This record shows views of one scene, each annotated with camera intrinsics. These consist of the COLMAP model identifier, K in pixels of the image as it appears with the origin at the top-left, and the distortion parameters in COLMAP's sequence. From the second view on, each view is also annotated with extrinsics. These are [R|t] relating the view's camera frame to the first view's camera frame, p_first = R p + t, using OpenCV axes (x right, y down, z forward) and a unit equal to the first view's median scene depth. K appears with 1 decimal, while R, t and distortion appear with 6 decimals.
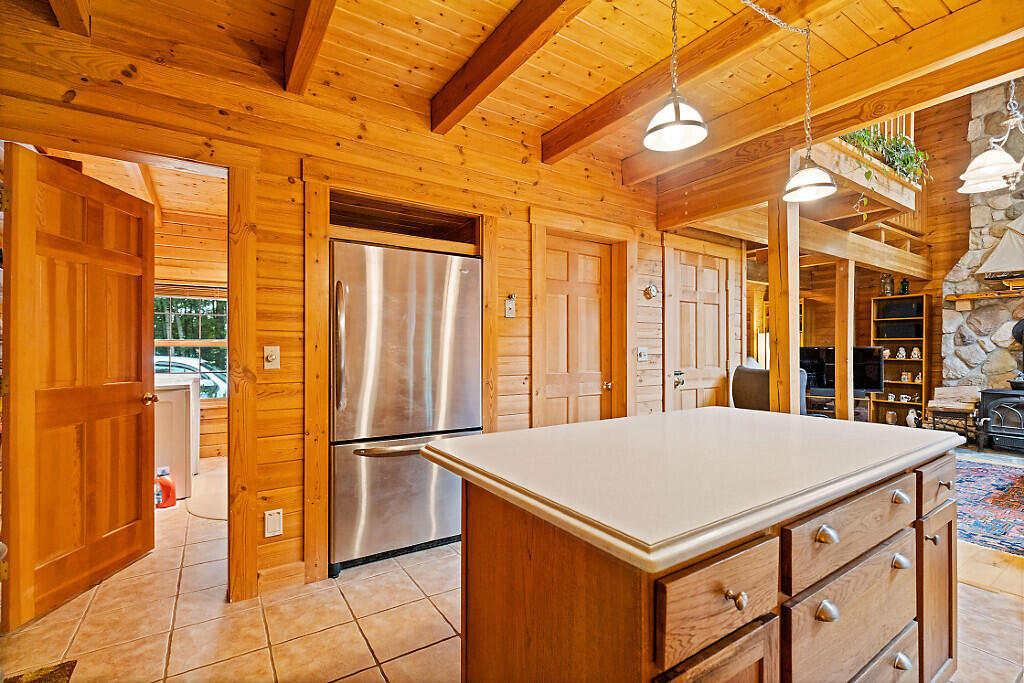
lens RADIAL K [[456.5, 0, 512.0], [0, 456.5, 347.3], [0, 0, 1]] dist [0.001931, -0.000902]
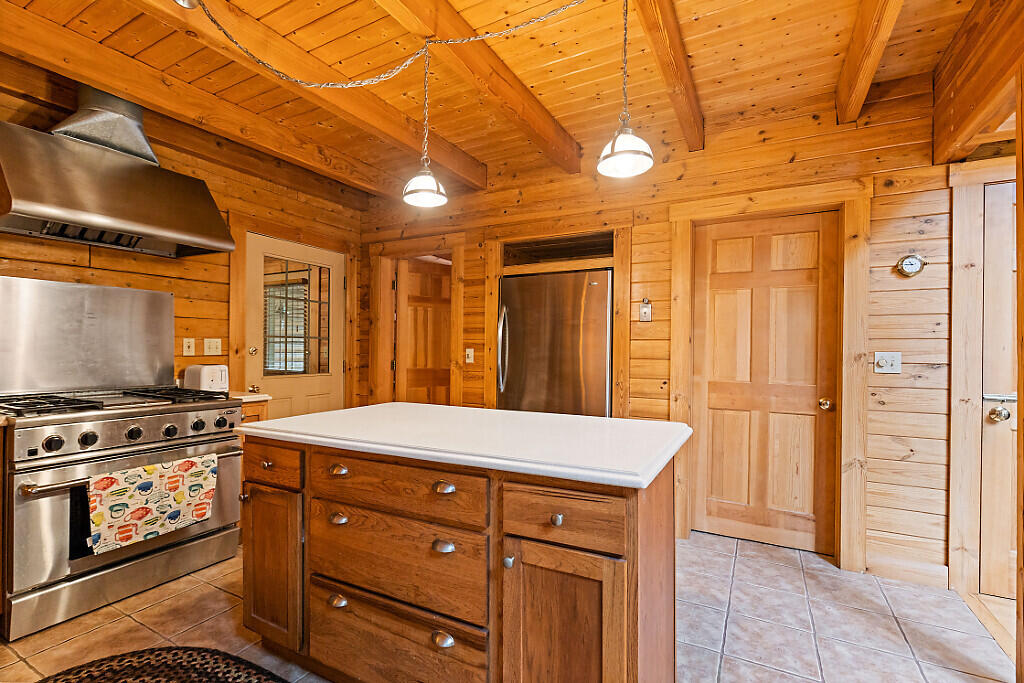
lens RADIAL K [[464.9, 0, 514.3], [0, 464.9, 351.0], [0, 0, 1]] dist [0.001306, -0.000103]
pose [[0.479672, 0.005924, -0.877428, 0.801187], [-0.007276, 0.999970, 0.002773, -0.000212], [0.877418, 0.005054, 0.479700, 0.259802]]
